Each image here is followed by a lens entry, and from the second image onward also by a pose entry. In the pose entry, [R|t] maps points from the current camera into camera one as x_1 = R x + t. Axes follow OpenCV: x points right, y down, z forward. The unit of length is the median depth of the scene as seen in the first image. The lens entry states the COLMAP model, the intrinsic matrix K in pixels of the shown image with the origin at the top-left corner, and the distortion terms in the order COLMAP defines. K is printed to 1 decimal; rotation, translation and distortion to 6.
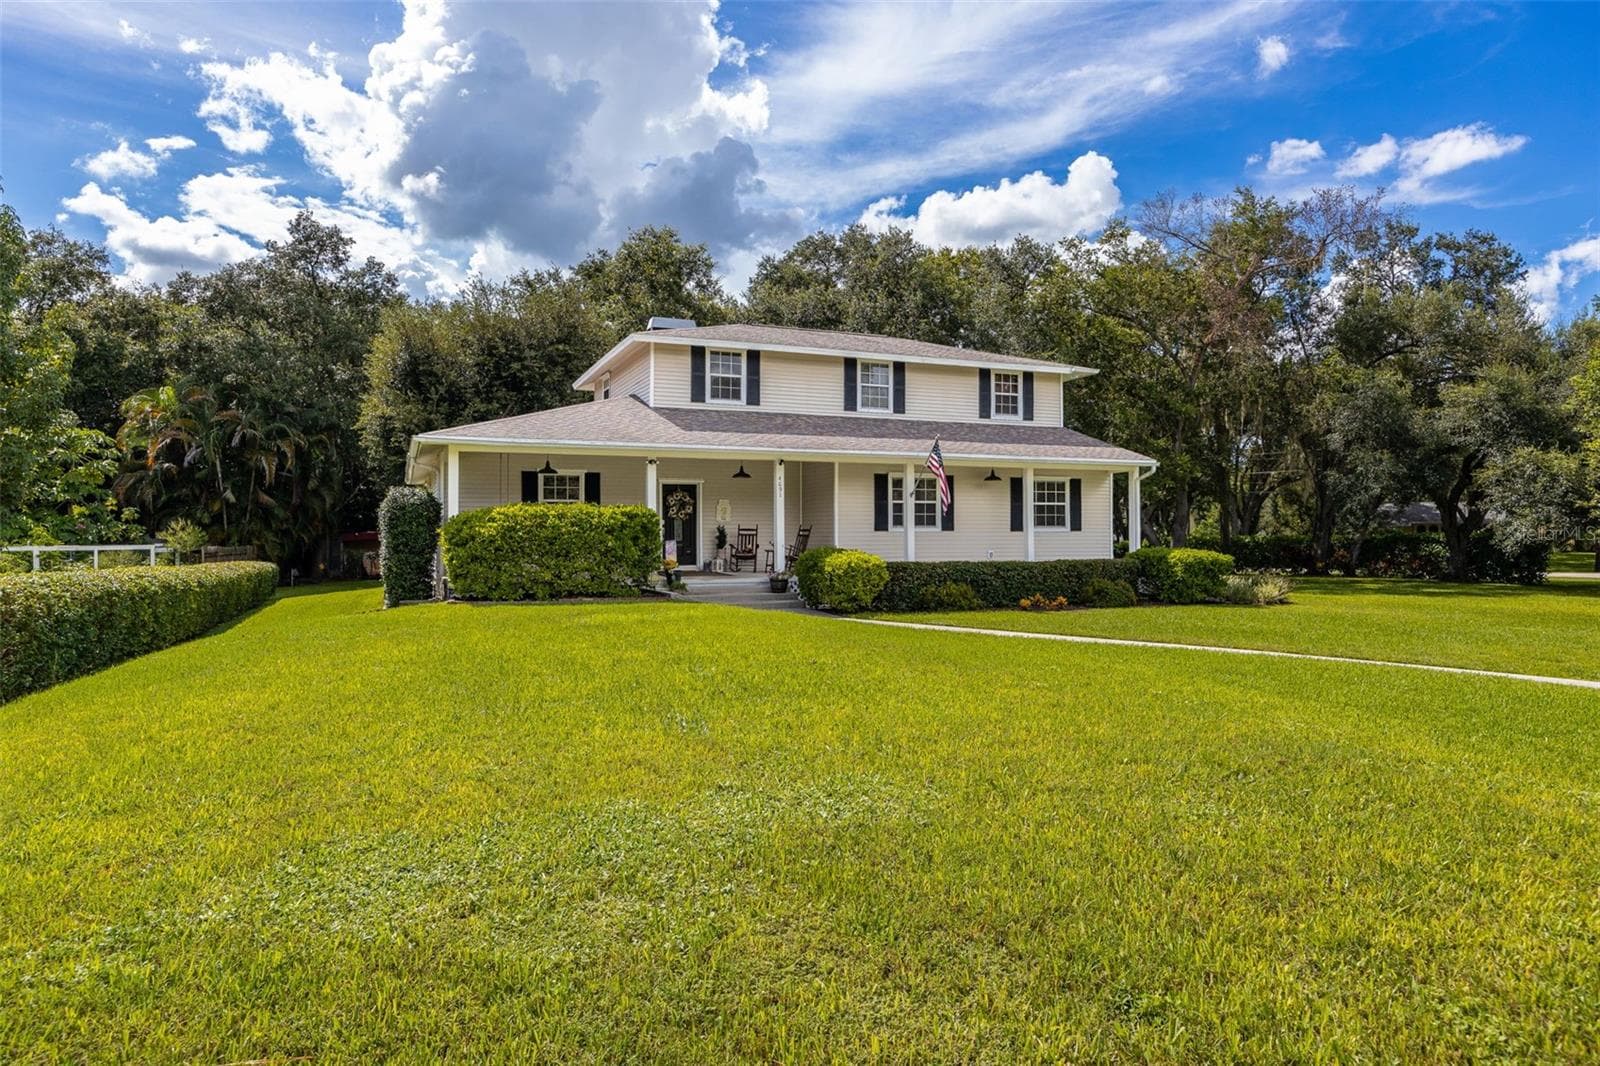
lens RADIAL K [[973.4, 0, 800.0], [0, 973.4, 533.0], [0, 0, 1]] dist [0.003795, 0.000652]
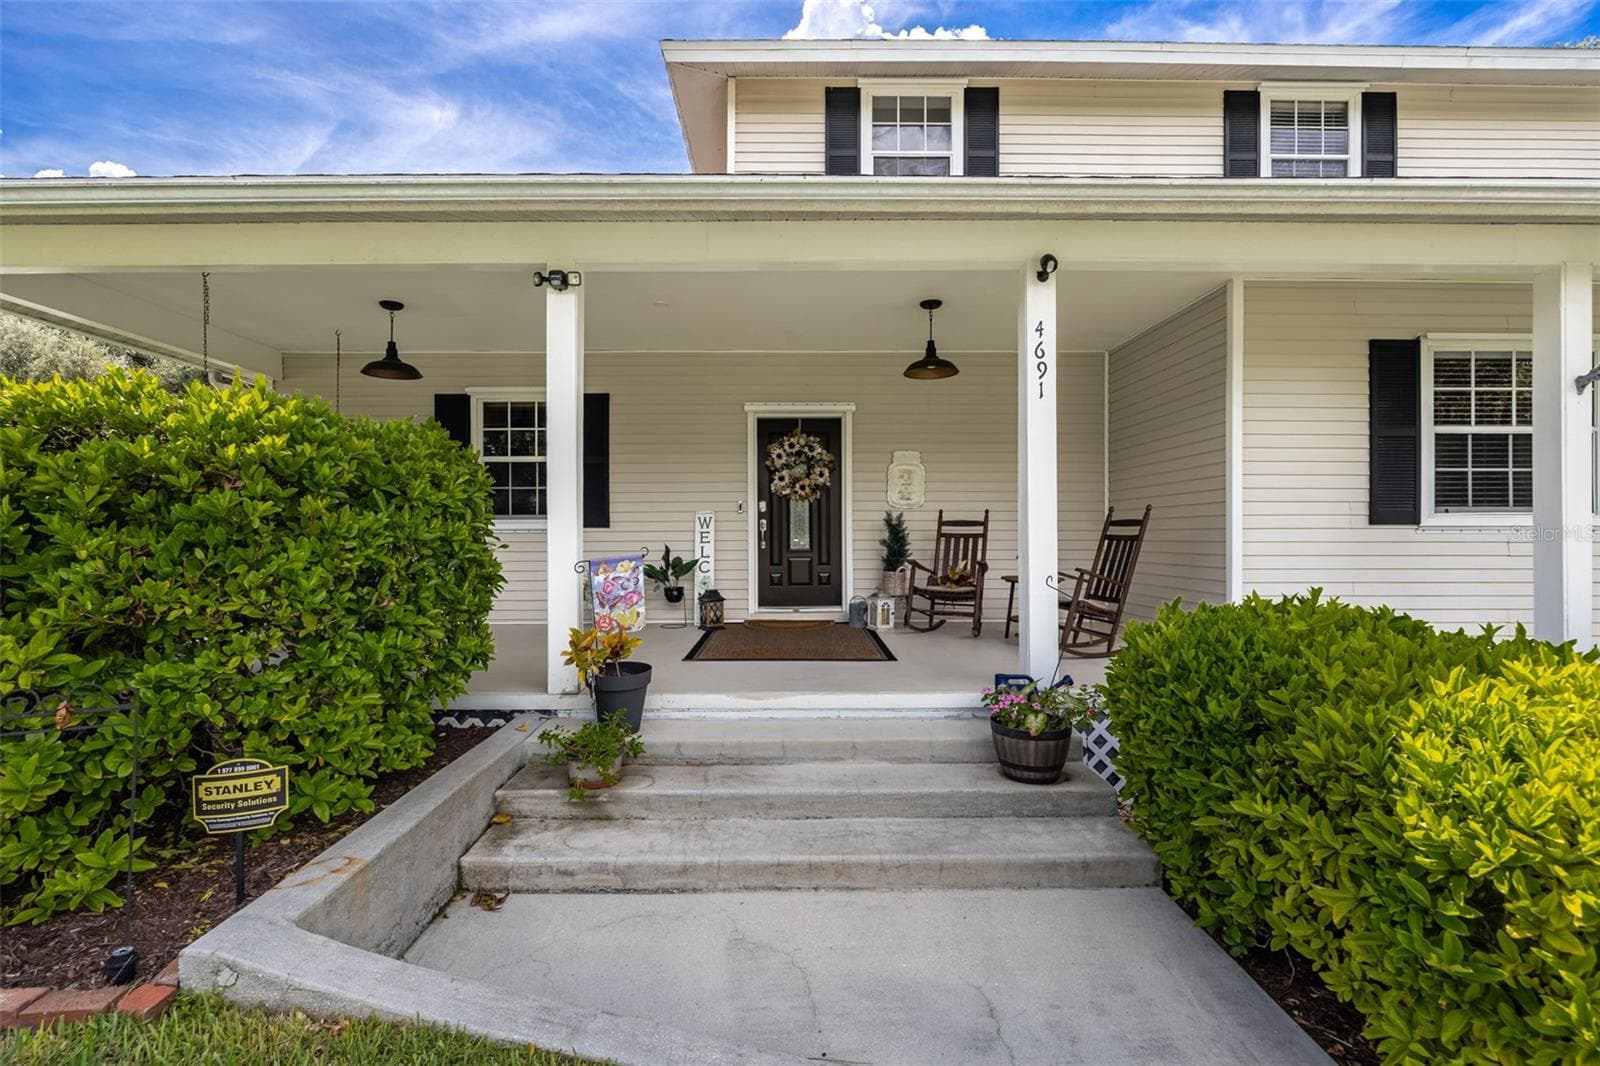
lens RADIAL K [[694.9, 0, 800.0], [0, 694.9, 533.0], [0, 0, 1]] dist [0.002864, 0.000285]
pose [[0.928508, 0.000562, -0.371311, -0.009872], [-0.000745, 1.000000, -0.000350, 0.000844], [0.371311, 0.000602, 0.928508, 0.700300]]
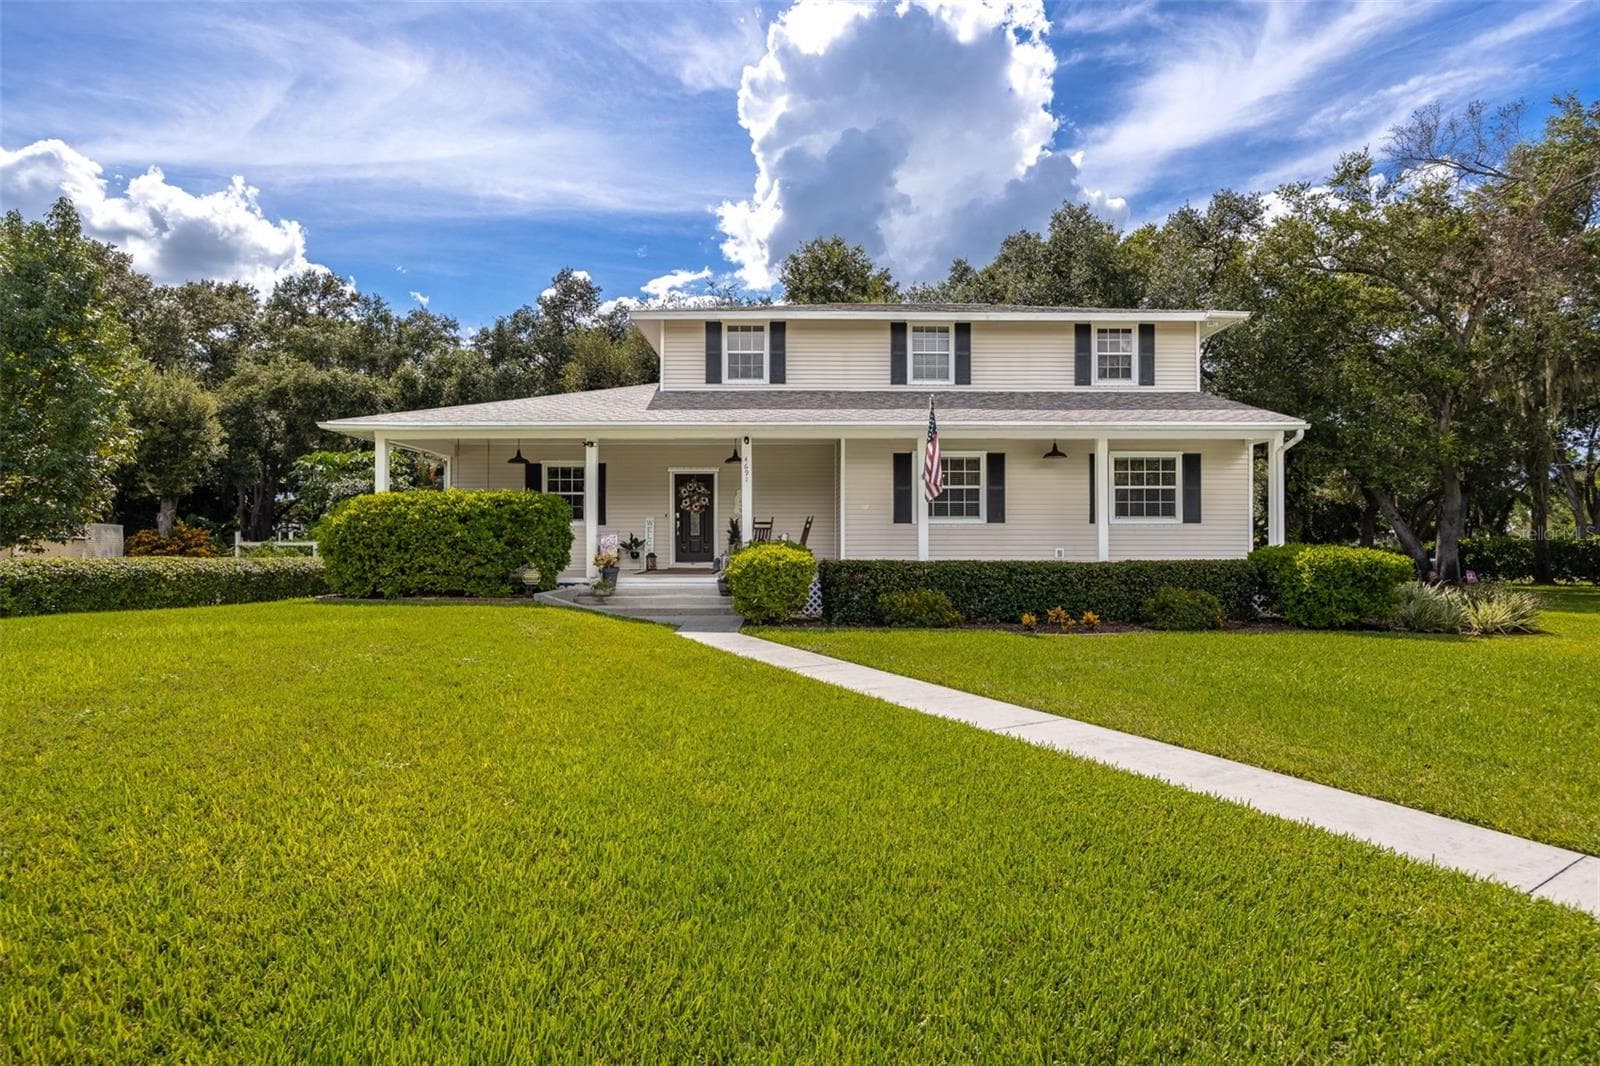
lens RADIAL K [[789.1, 0, 807.9], [0, 789.1, 544.0], [0, 0, 1]] dist [-0.010578, -0.000738]
pose [[0.924252, 0.002967, -0.381771, 0.254578], [-0.000618, 0.999980, 0.006275, 0.010970], [0.381782, -0.005564, 0.924236, 0.344200]]
